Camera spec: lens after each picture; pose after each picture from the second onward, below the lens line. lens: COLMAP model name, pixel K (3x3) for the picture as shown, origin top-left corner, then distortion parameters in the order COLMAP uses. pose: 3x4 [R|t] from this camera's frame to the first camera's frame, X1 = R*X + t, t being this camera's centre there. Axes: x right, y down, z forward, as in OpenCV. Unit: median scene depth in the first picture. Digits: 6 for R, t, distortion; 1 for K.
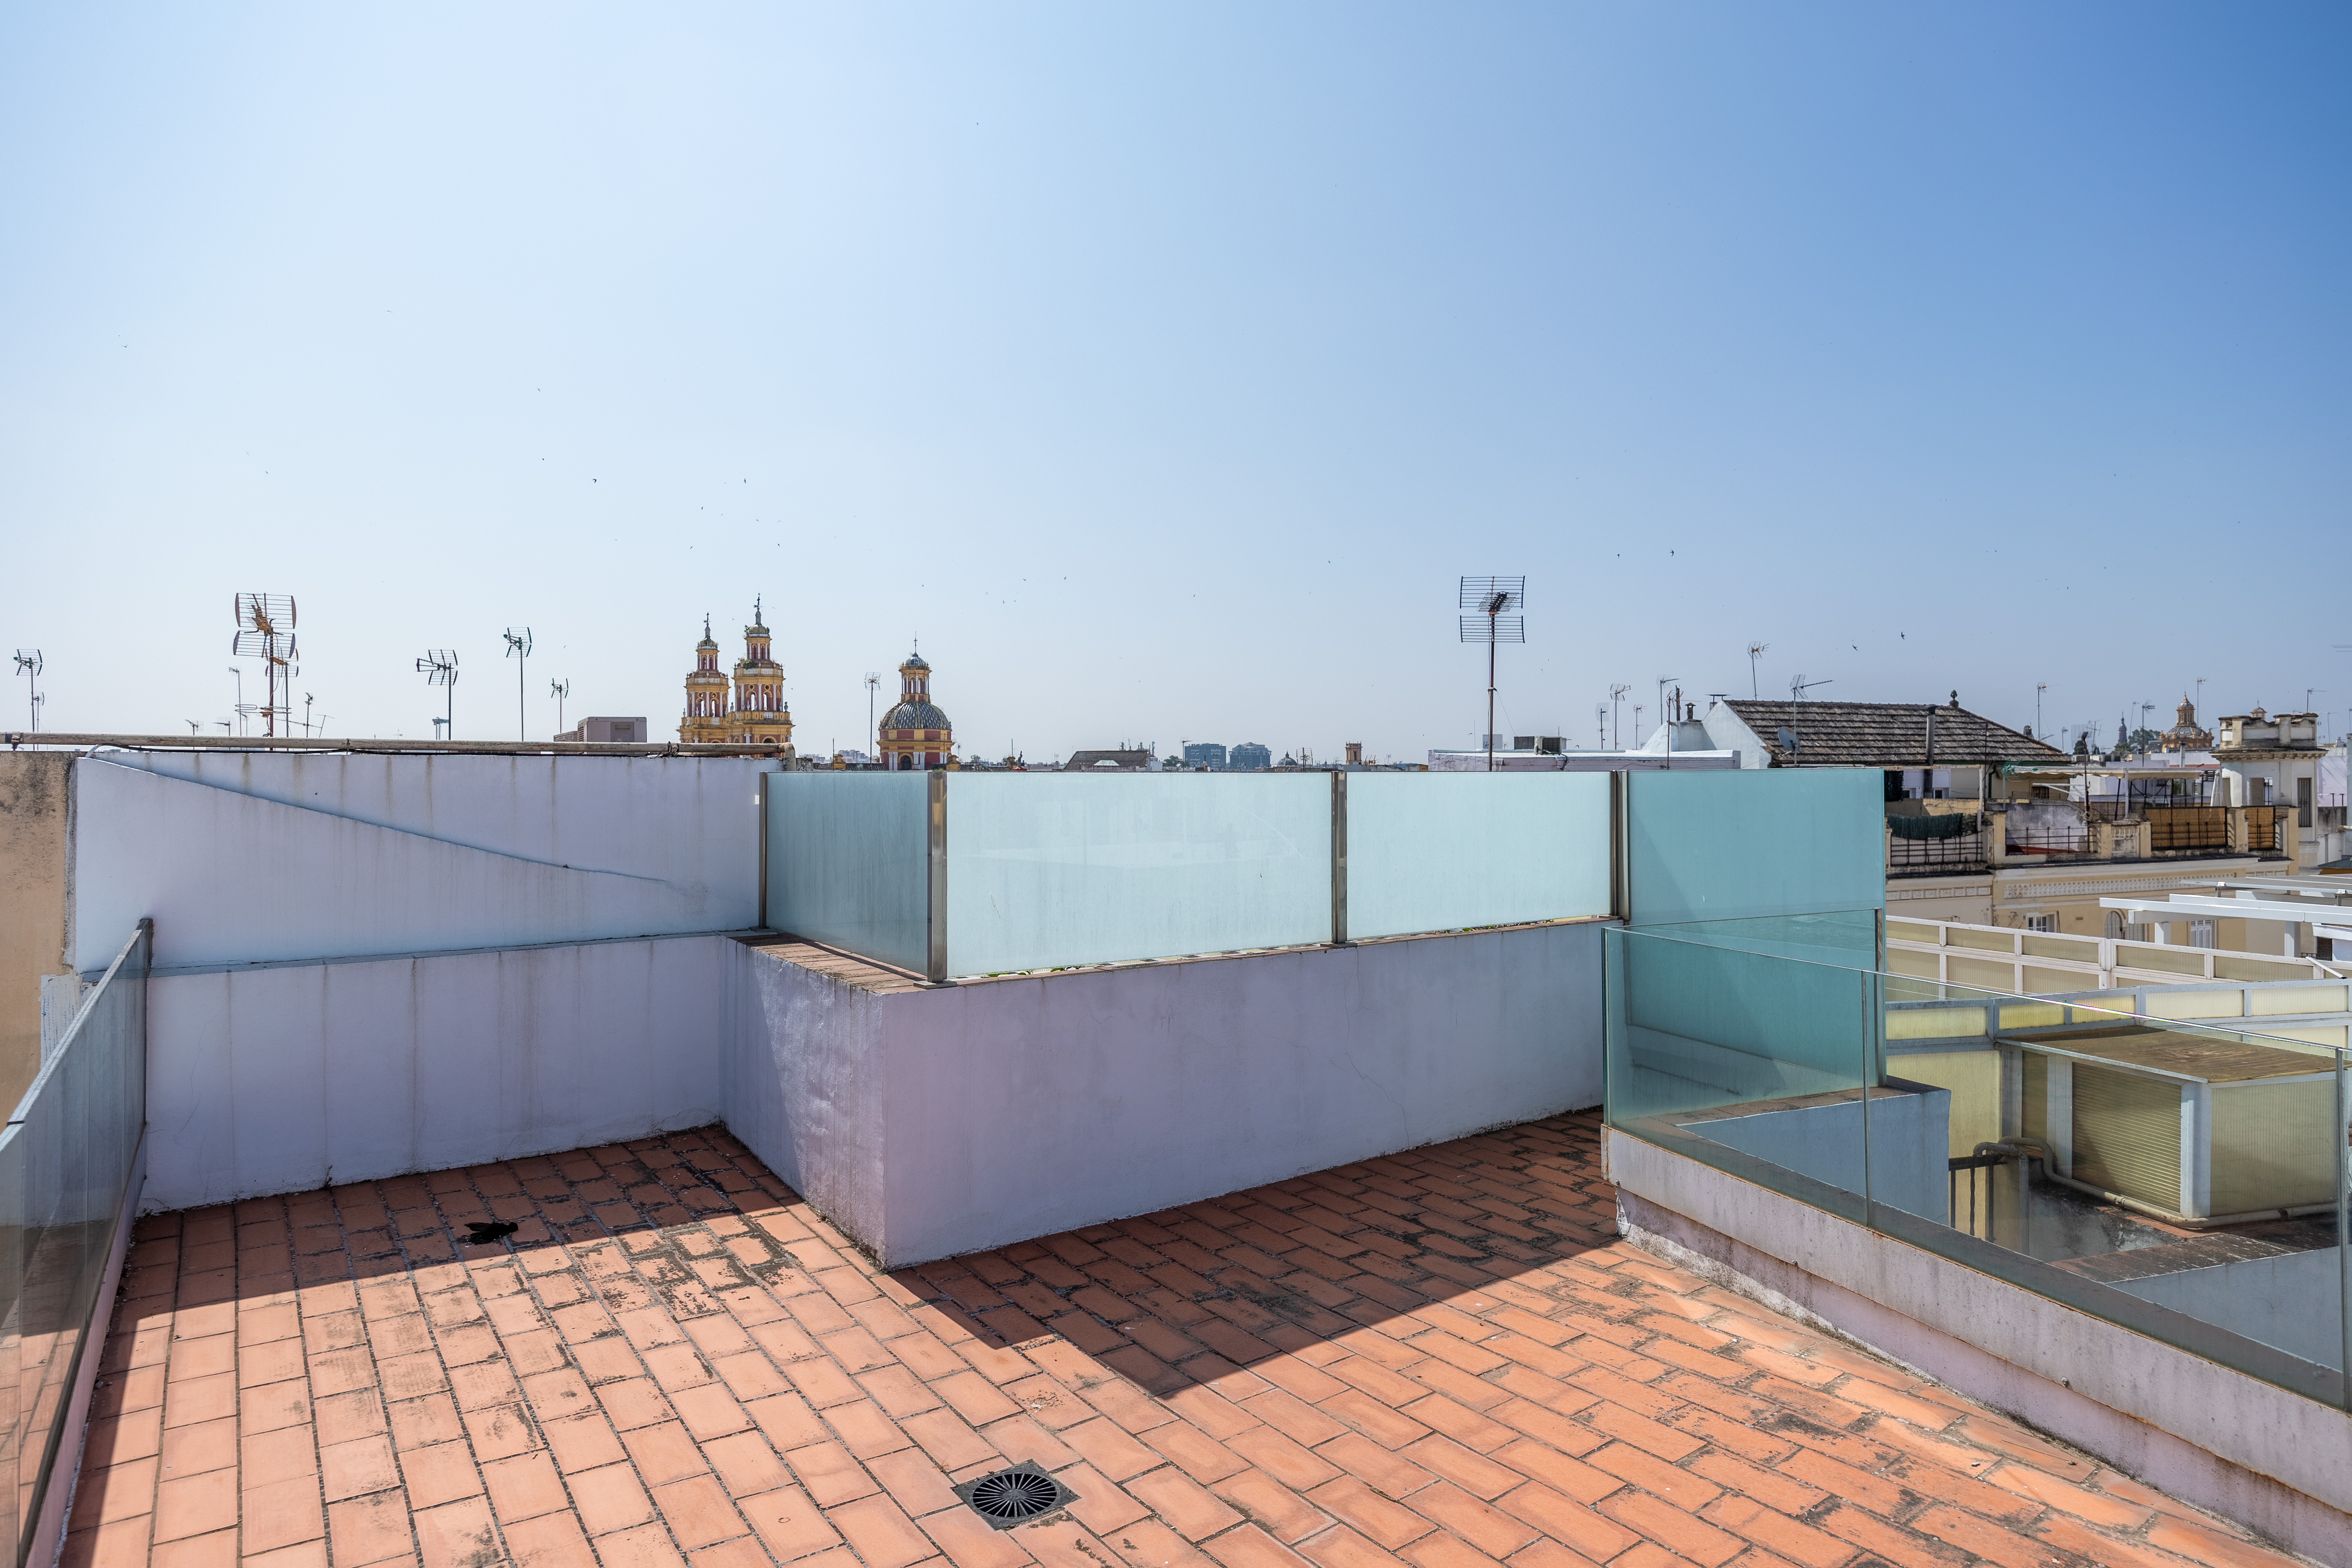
lens RADIAL K [[1306.0, 0, 1182.4], [0, 1306.0, 781.7], [0, 0, 1]] dist [-0.008912, -0.001371]
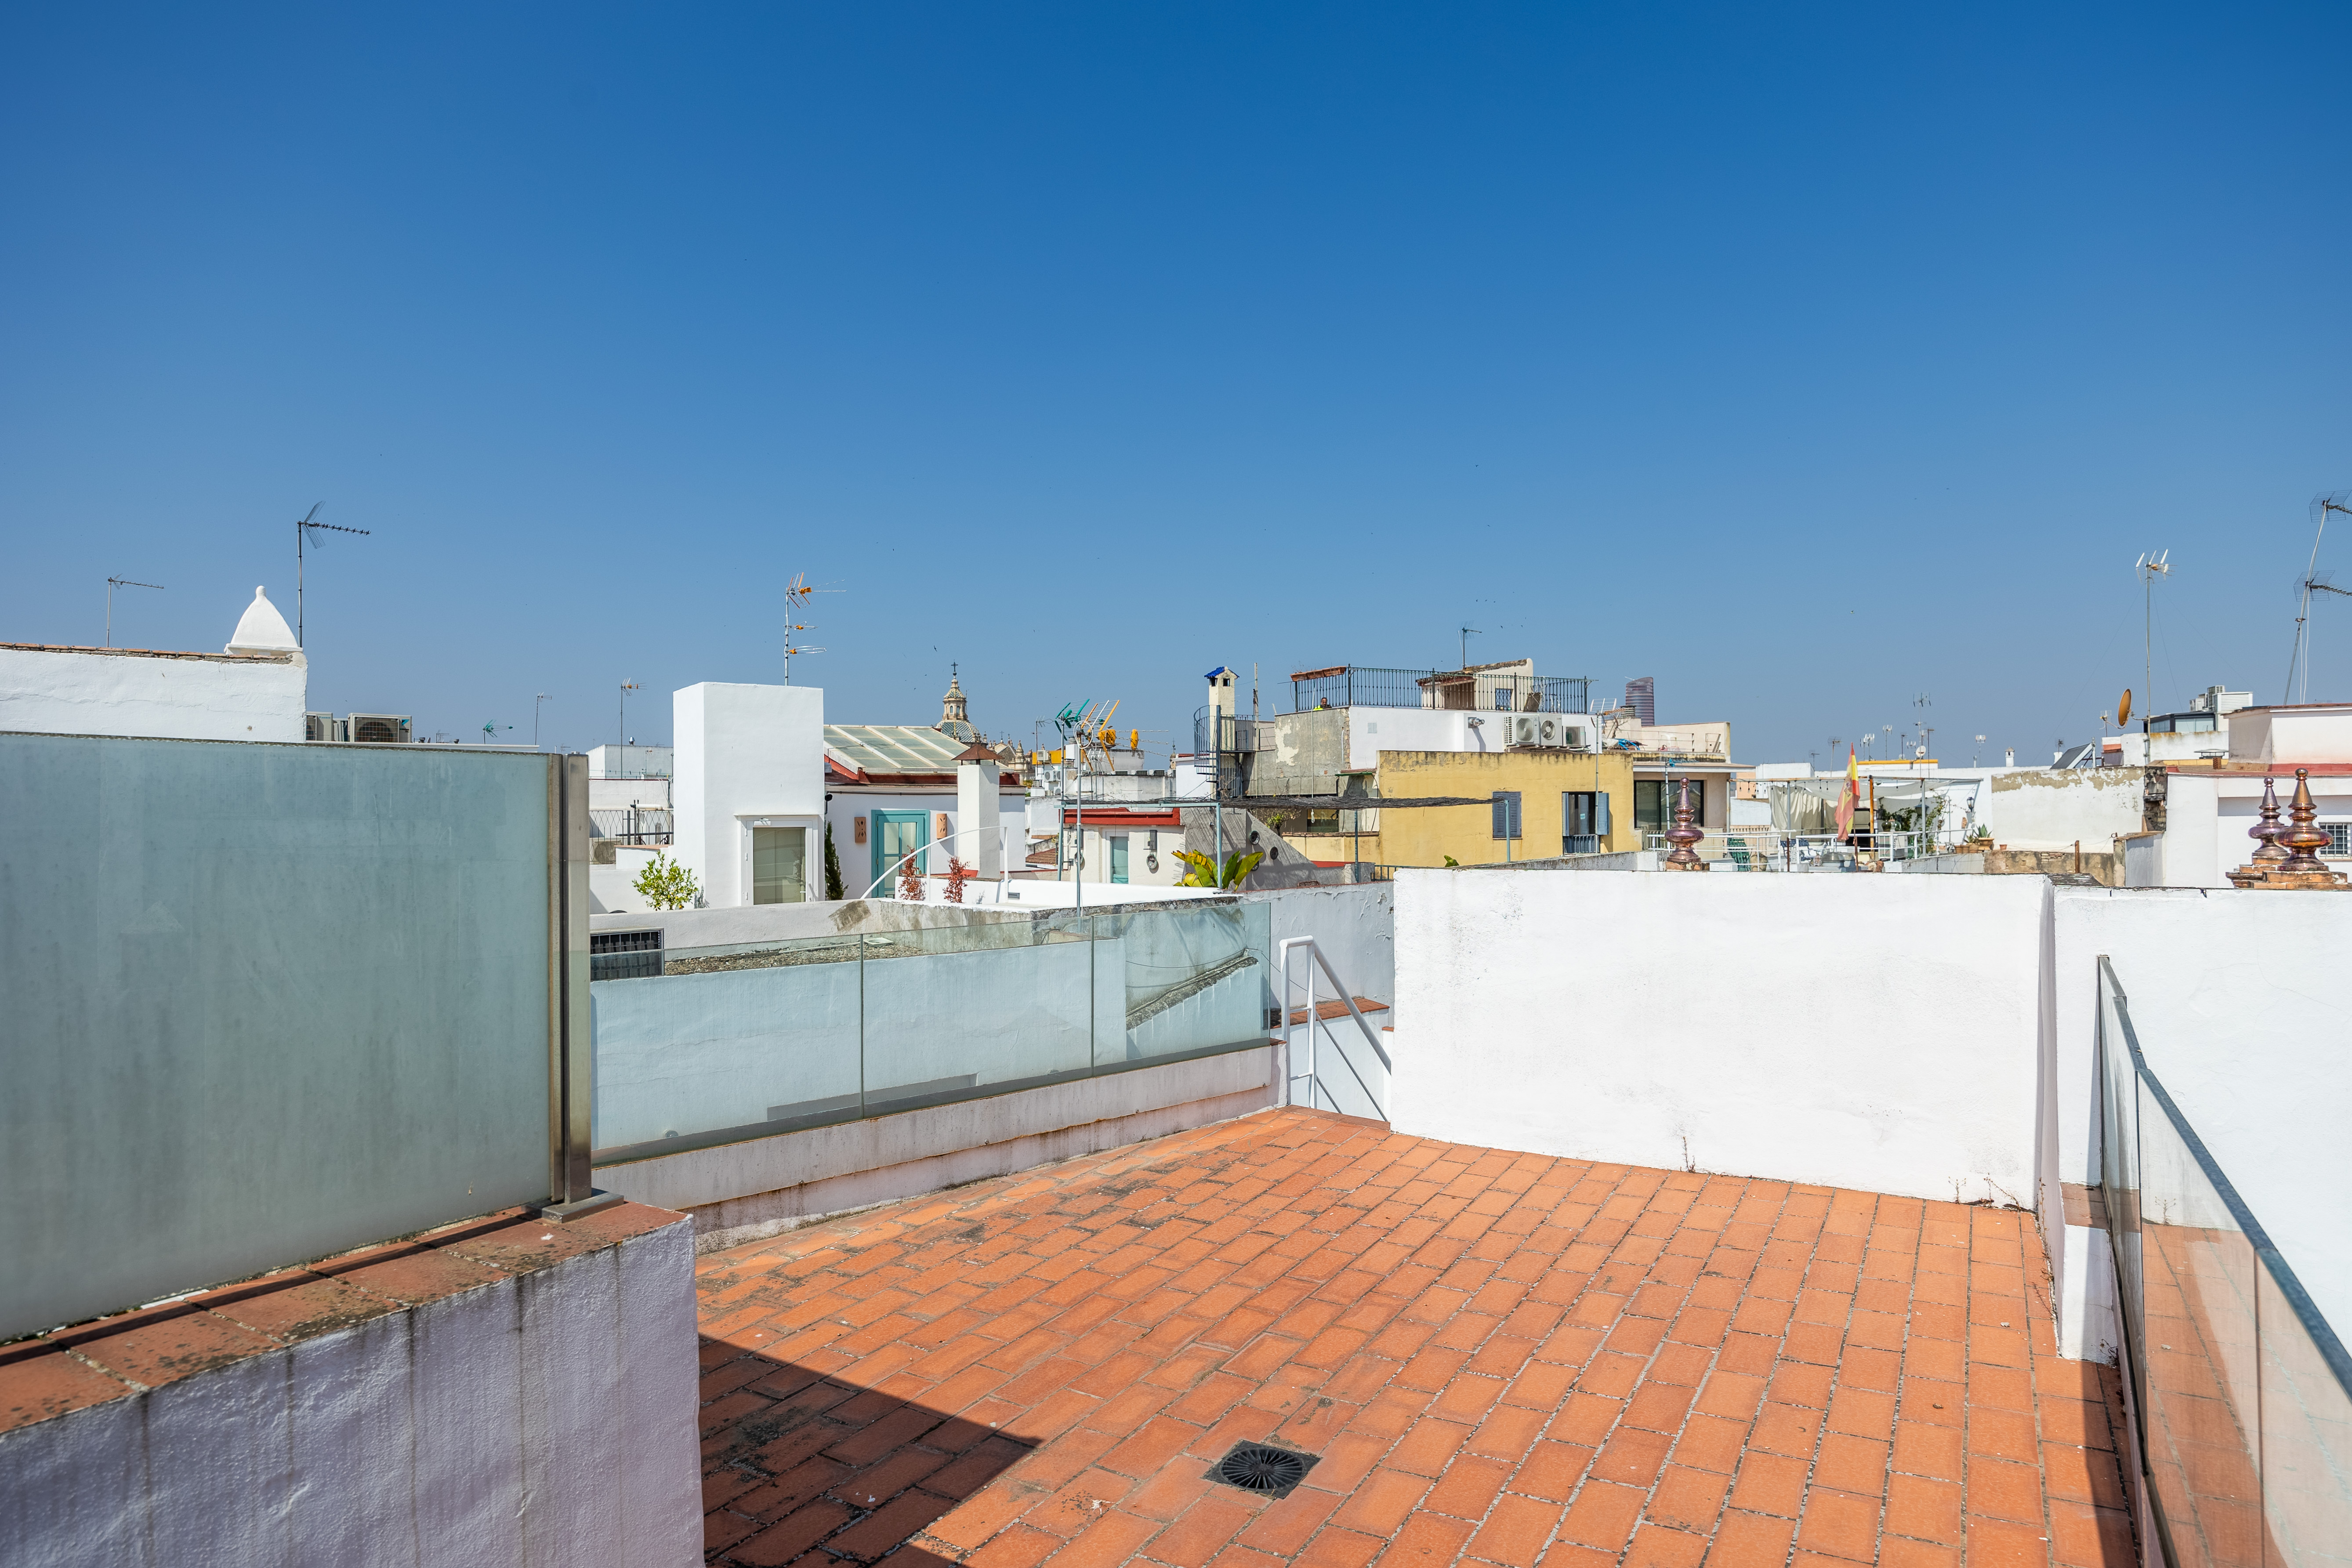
lens RADIAL K [[1306.0, 0, 1182.6], [0, 1306.0, 784.5], [0, 0, 1]] dist [-0.008912, -0.001371]
pose [[-0.386315, 0.020784, 0.922133, -0.890196], [0.009640, 0.999782, -0.018496, 0.010526], [-0.922317, 0.001744, -0.386431, 1.199668]]
